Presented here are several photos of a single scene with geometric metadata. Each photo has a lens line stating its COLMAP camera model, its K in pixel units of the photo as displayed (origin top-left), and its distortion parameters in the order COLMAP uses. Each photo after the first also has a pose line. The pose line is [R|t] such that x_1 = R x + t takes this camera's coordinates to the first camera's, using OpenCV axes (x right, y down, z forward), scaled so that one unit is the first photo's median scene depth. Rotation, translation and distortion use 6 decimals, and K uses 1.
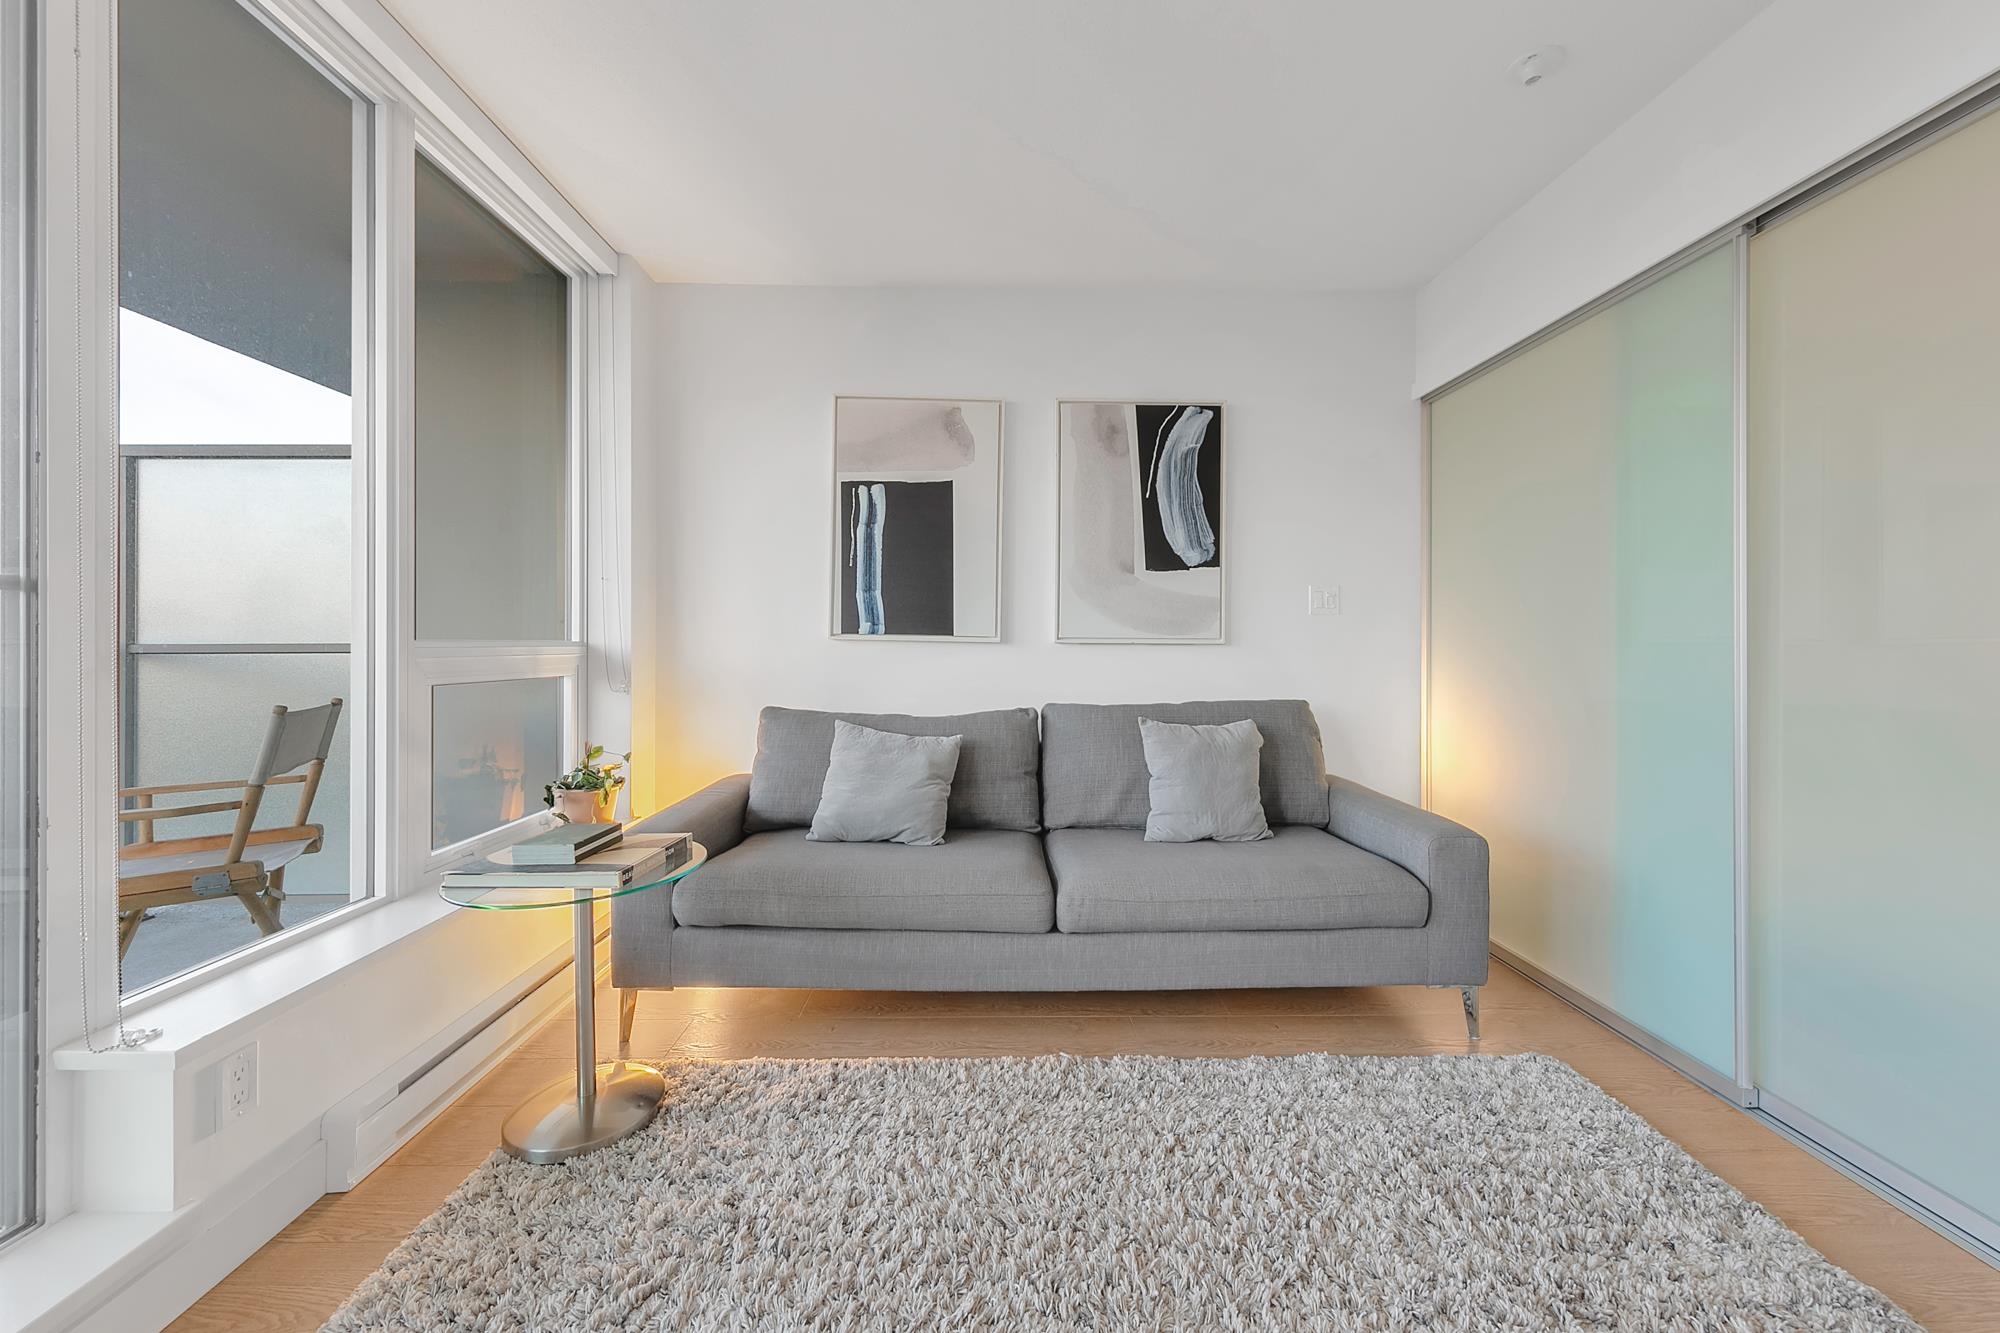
lens RADIAL K [[755.1, 0, 999.5], [0, 755.1, 644.9], [0, 0, 1]] dist [0.003096, -0.000057]
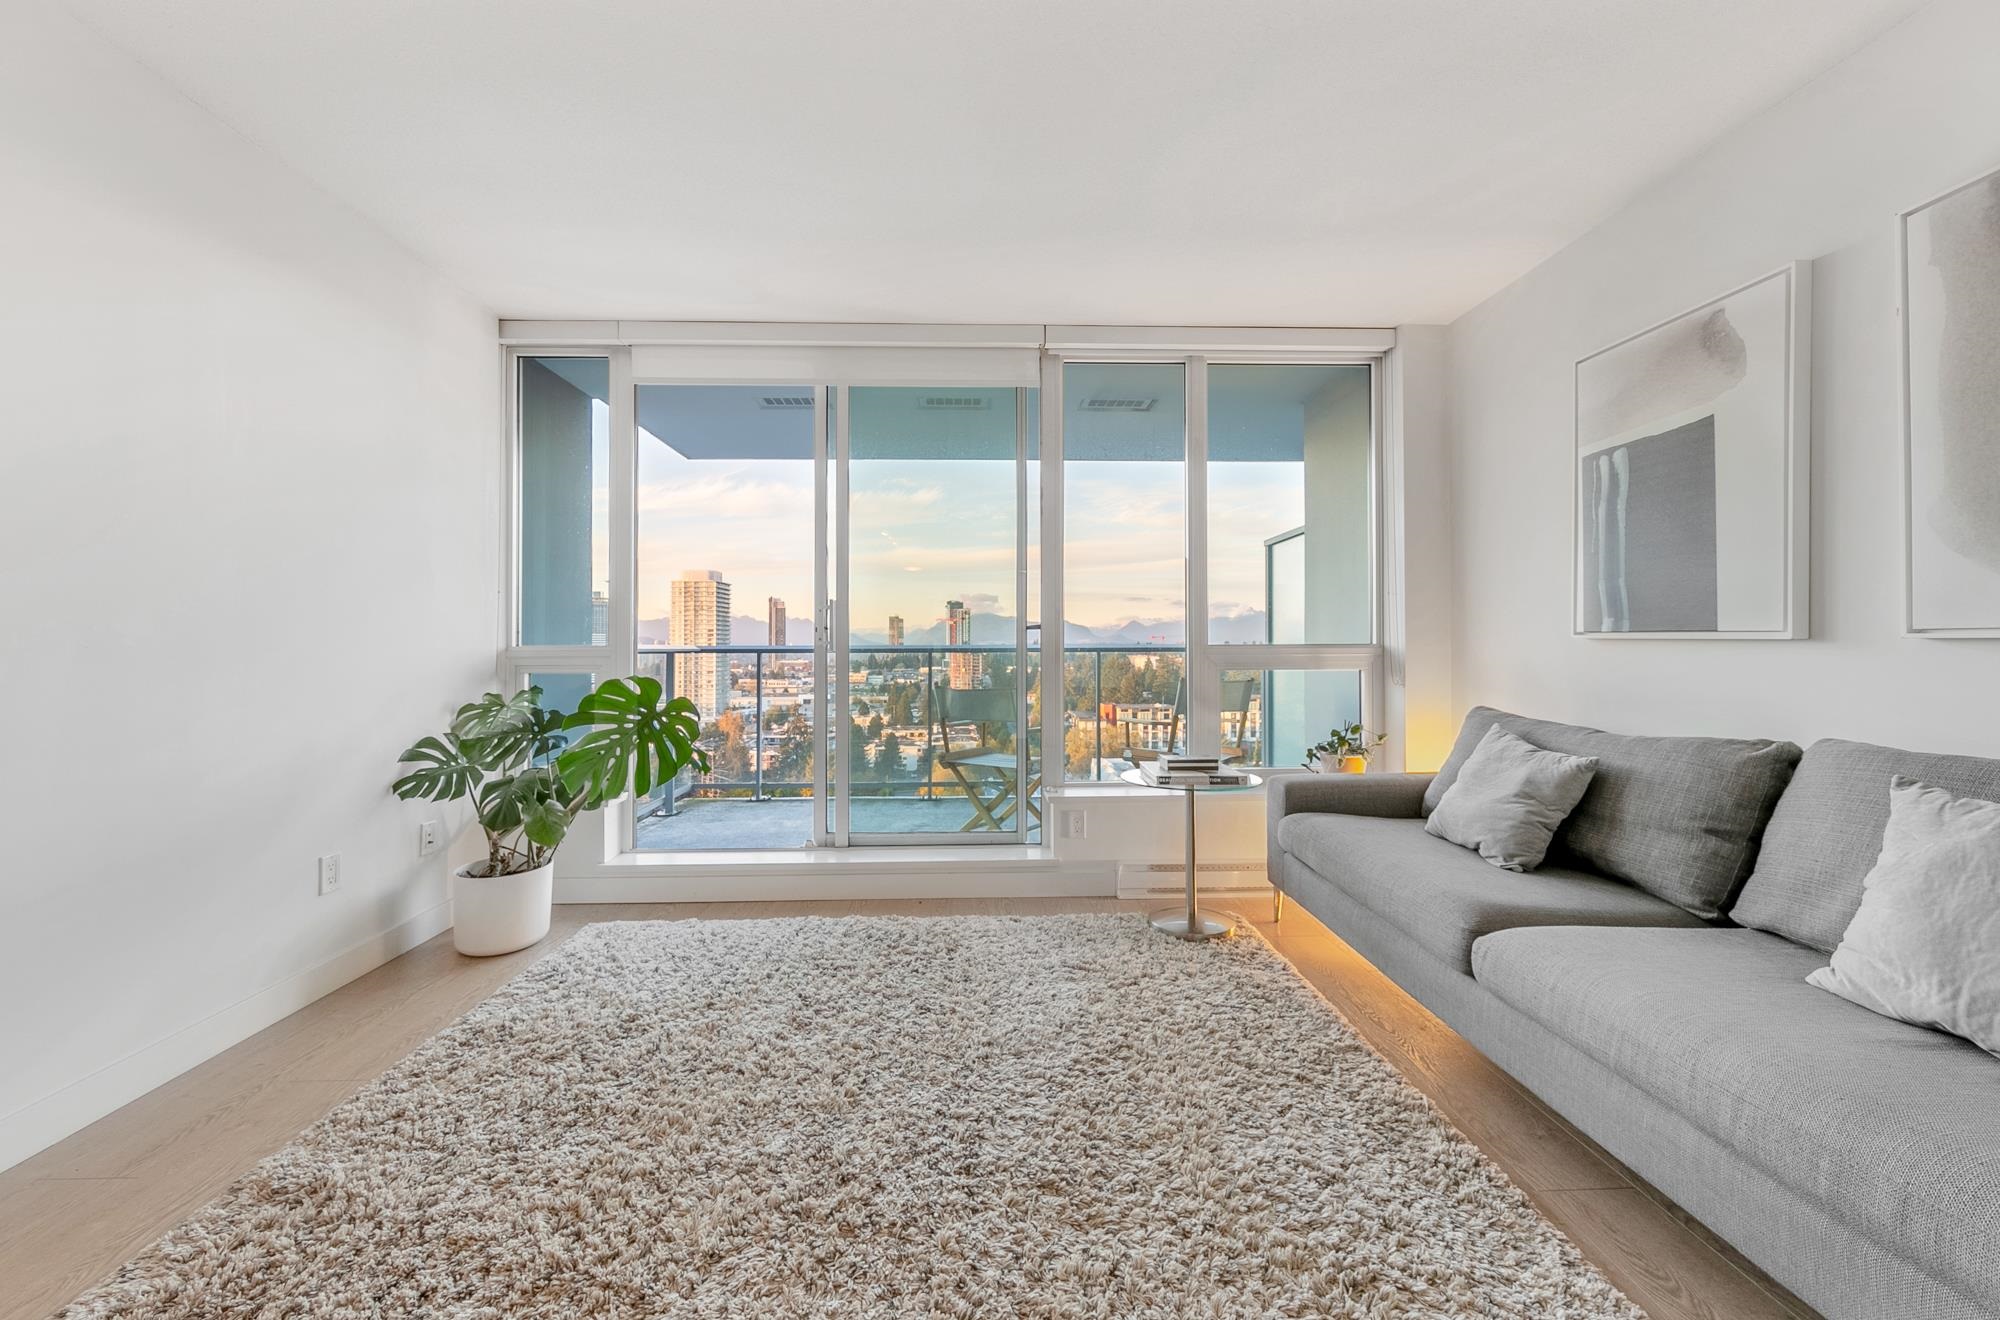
lens RADIAL K [[720.7, 0, 991.0], [0, 720.7, 642.5], [0, 0, 1]] dist [0.000338, -0.000096]
pose [[0.015451, -0.010844, -0.999822, 0.684219], [0.005780, 0.999925, -0.010756, 0.002261], [0.999864, -0.005613, 0.015512, 0.341309]]
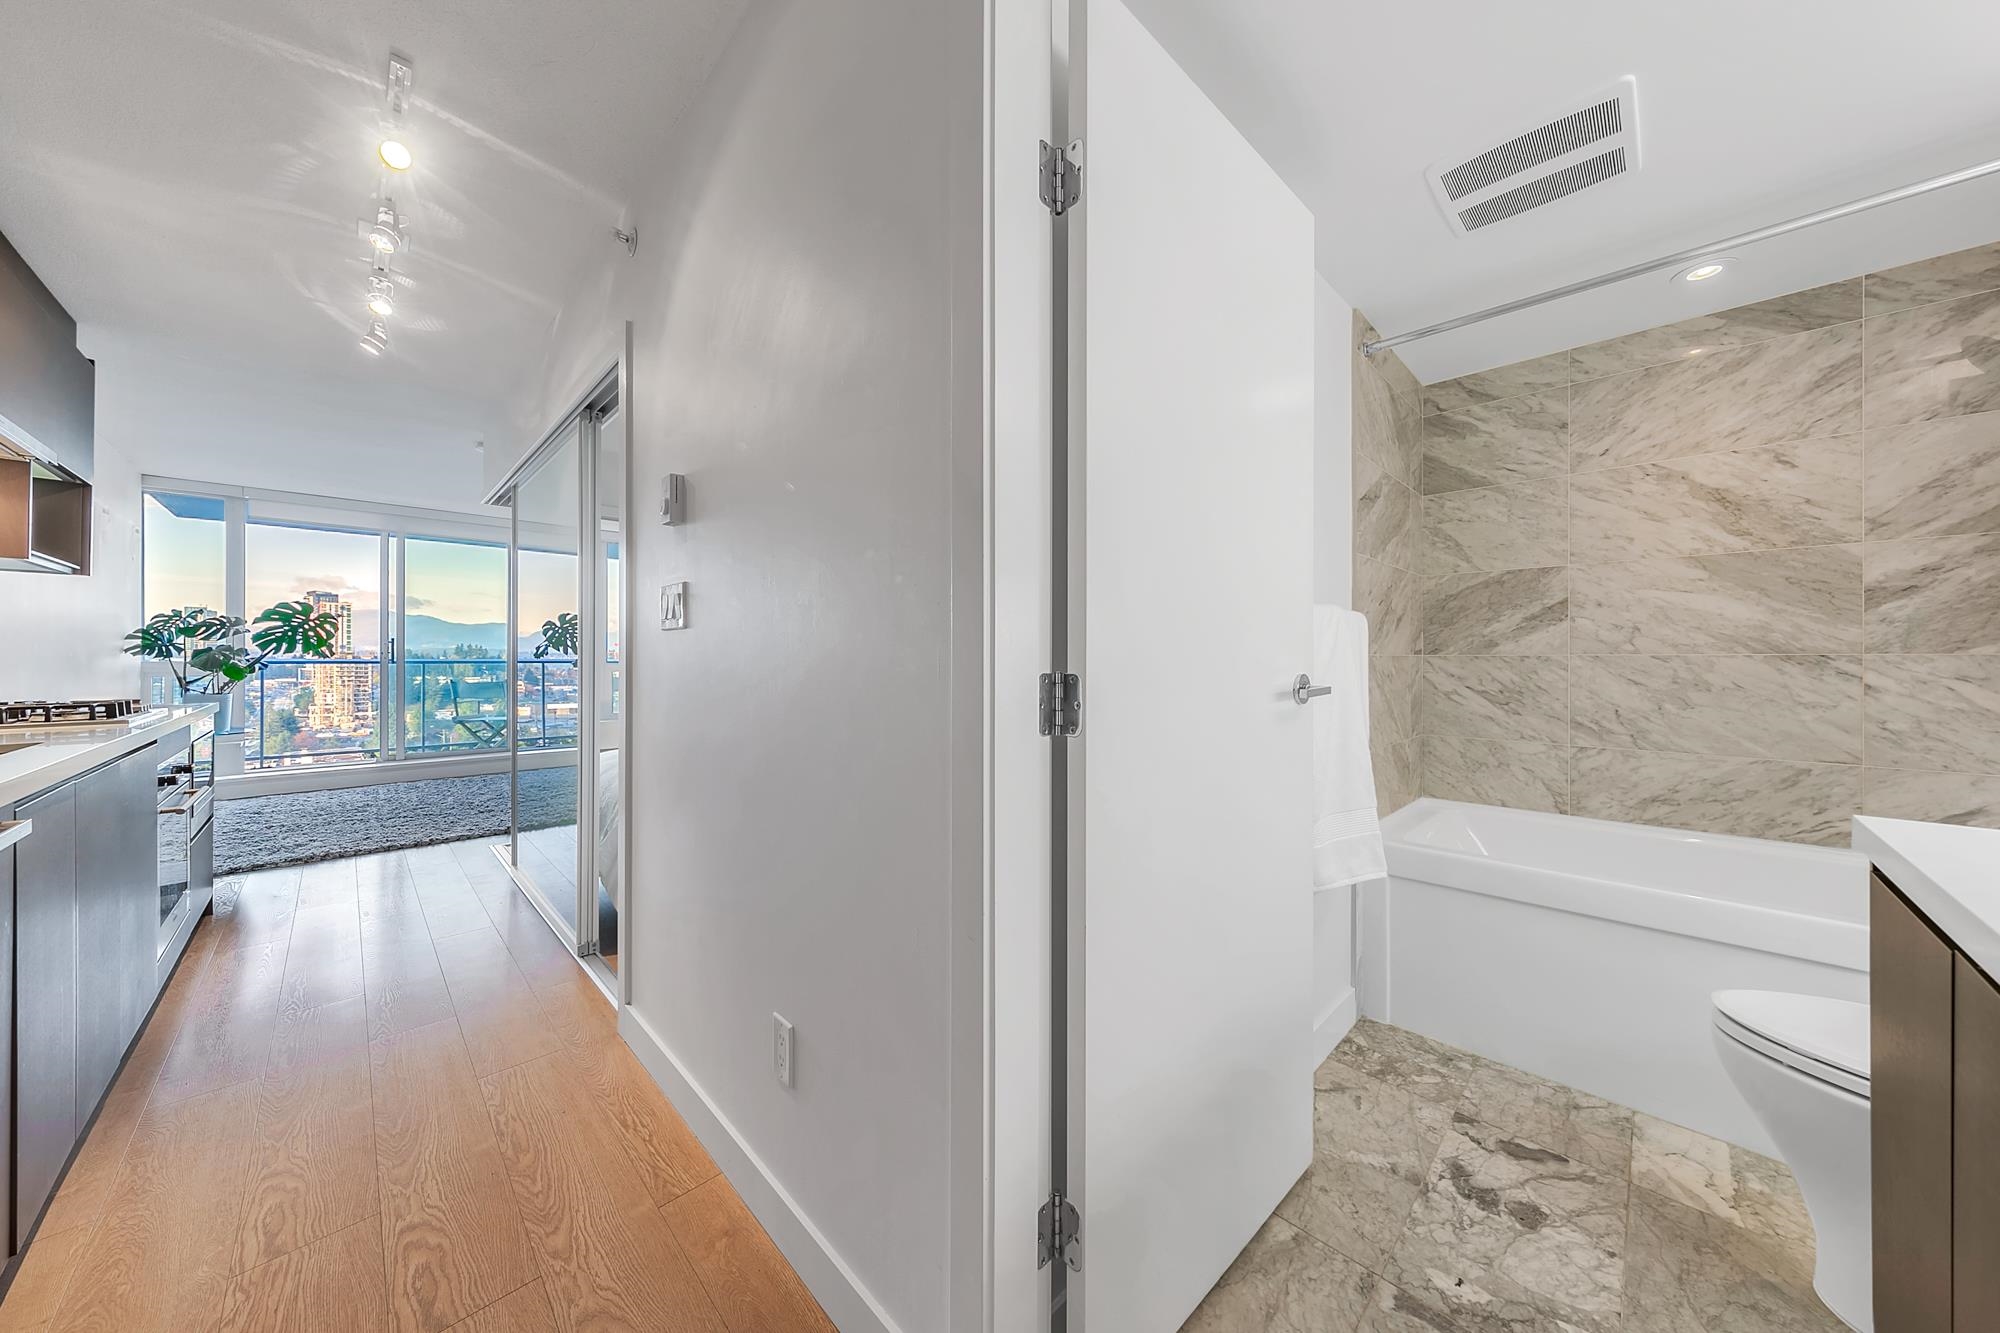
lens RADIAL K [[658.8, 0, 1004.2], [0, 658.8, 657.2], [0, 0, 1]] dist [0.000064, -0.000026]
pose [[0.694857, 0.000735, -0.719147, 2.566971], [-0.001650, 0.999998, -0.000572, -0.022716], [0.719146, 0.001584, 0.694857, 0.019685]]
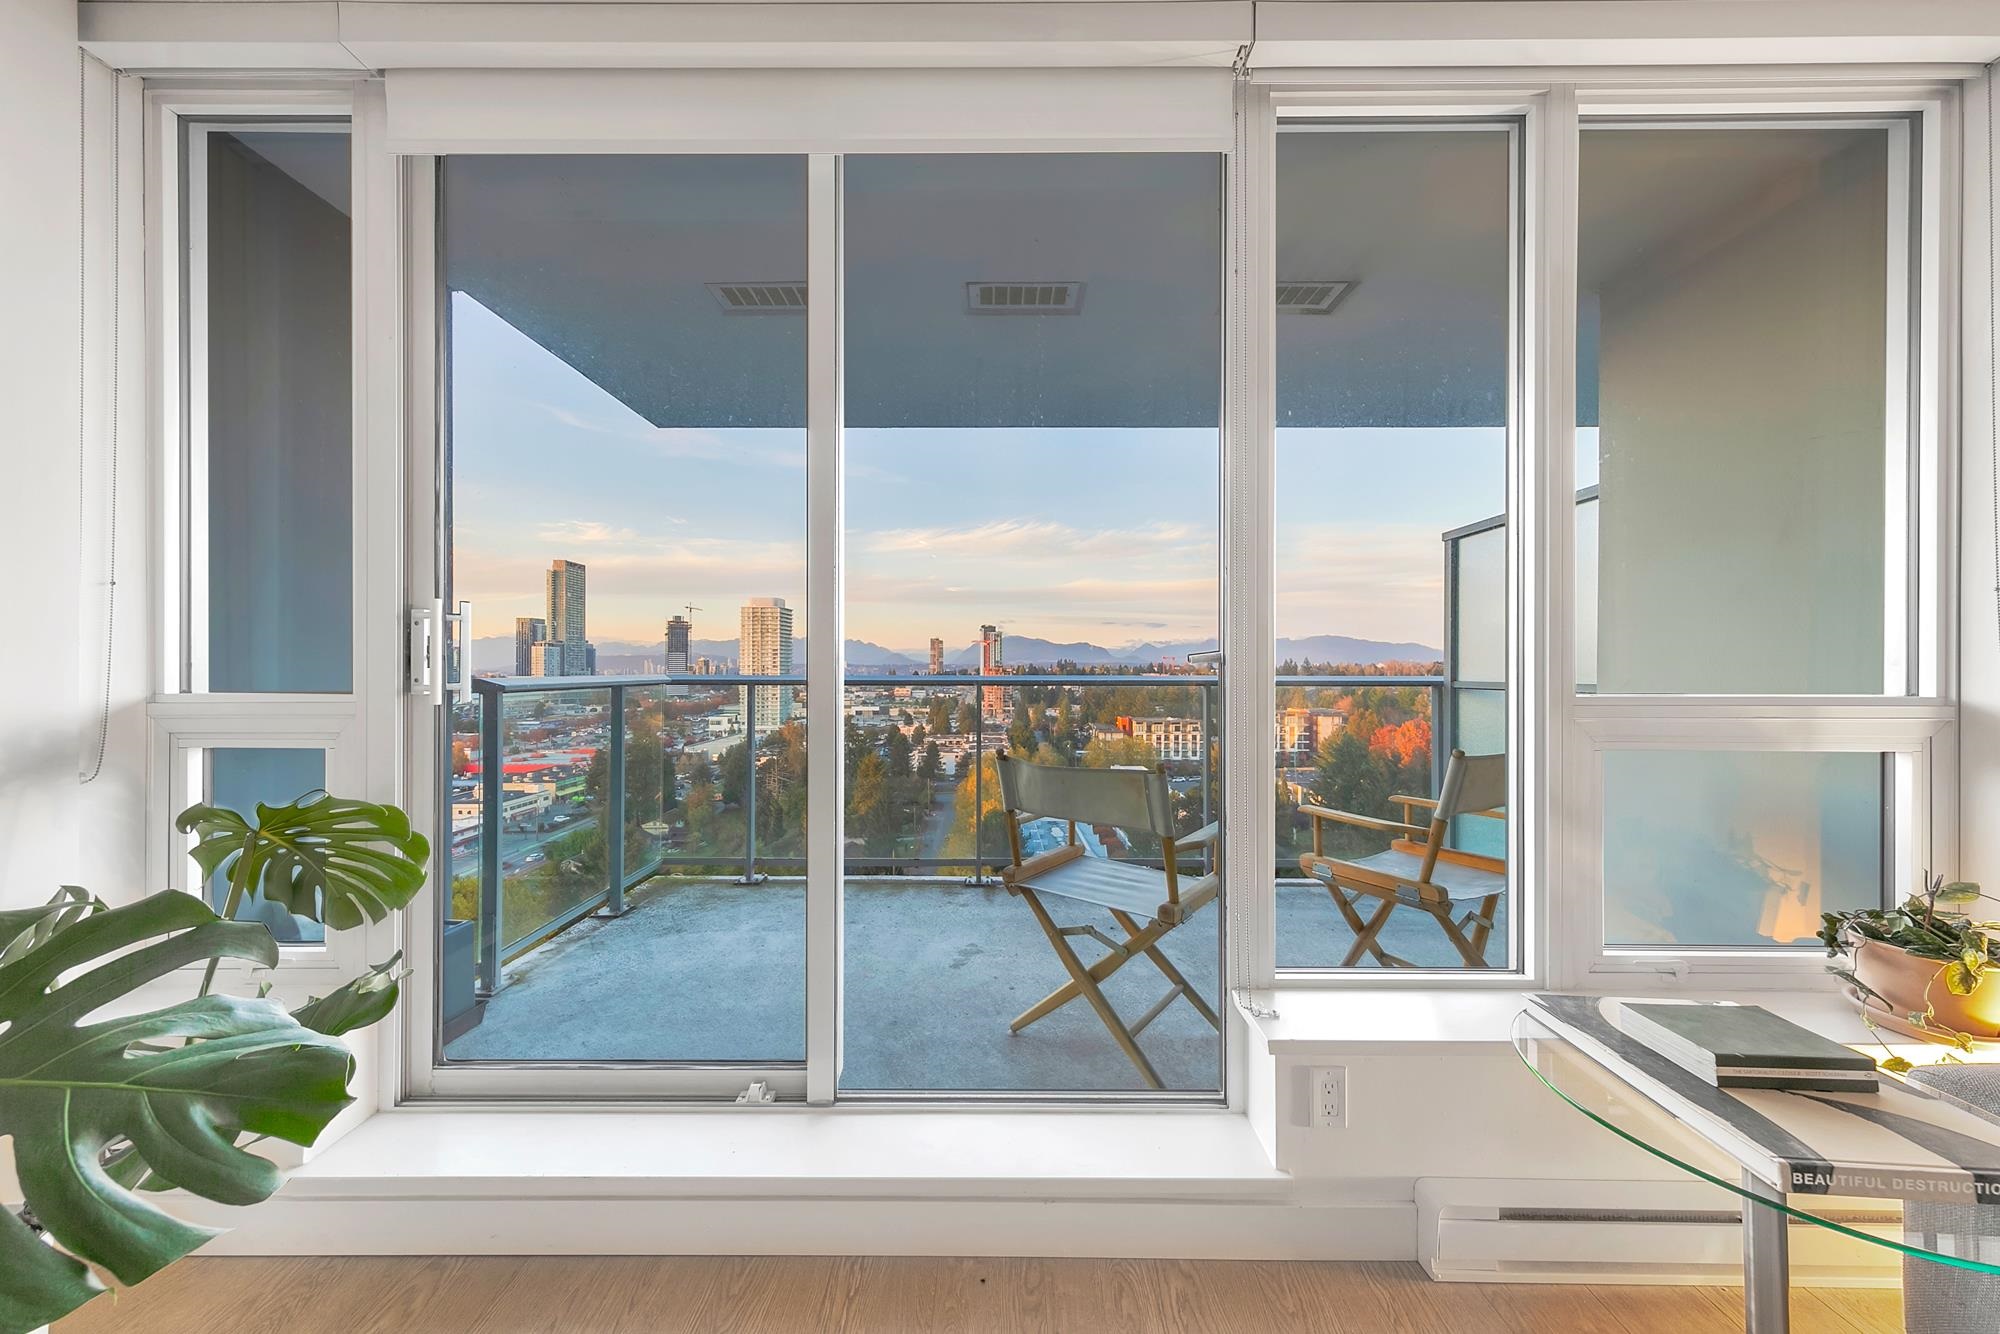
lens RADIAL K [[635.2, 0, 1001.1], [0, 635.2, 670.0], [0, 0, 1]] dist [0.010311, -0.000016]
pose [[-0.014611, 0.002118, -0.999891, -0.022218], [0.000986, 0.999997, 0.002104, -0.029782], [0.999893, -0.000955, -0.014613, 0.263673]]
